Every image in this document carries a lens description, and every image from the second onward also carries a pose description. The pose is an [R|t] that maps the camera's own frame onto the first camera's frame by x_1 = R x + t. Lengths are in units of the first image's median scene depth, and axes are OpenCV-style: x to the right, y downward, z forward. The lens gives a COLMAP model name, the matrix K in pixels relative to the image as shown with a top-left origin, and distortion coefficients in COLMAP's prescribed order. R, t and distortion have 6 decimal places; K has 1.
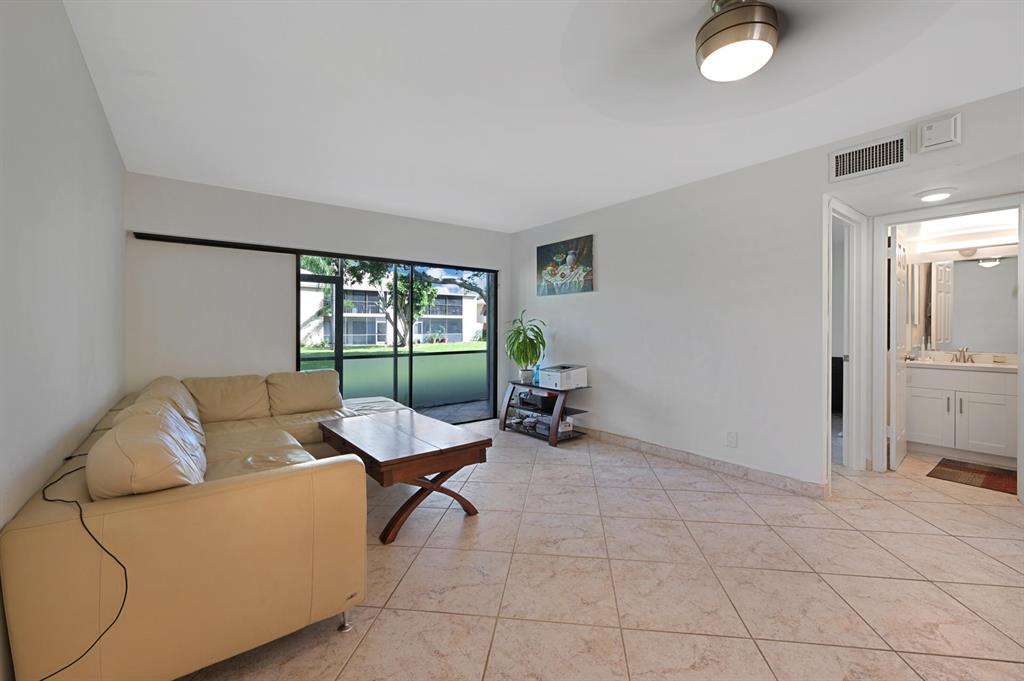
lens RADIAL K [[417.2, 0, 504.2], [0, 417.2, 328.2], [0, 0, 1]] dist [0.001470, 0.000383]
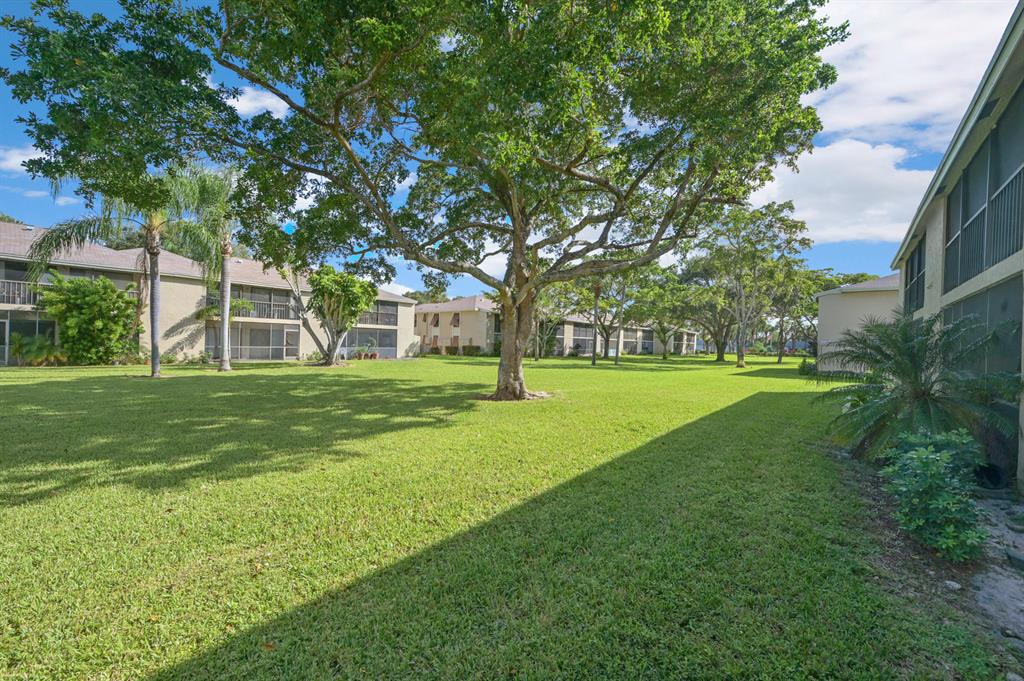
lens RADIAL K [[418.1, 0, 515.9], [0, 418.1, 344.9], [0, 0, 1]] dist [0.002993, -0.000245]
pose [[0.970973, 0.025368, 0.237841, -0.087858], [-0.027126, 0.999624, 0.004121, -0.003610], [-0.237647, -0.010453, 0.971295, 0.183227]]
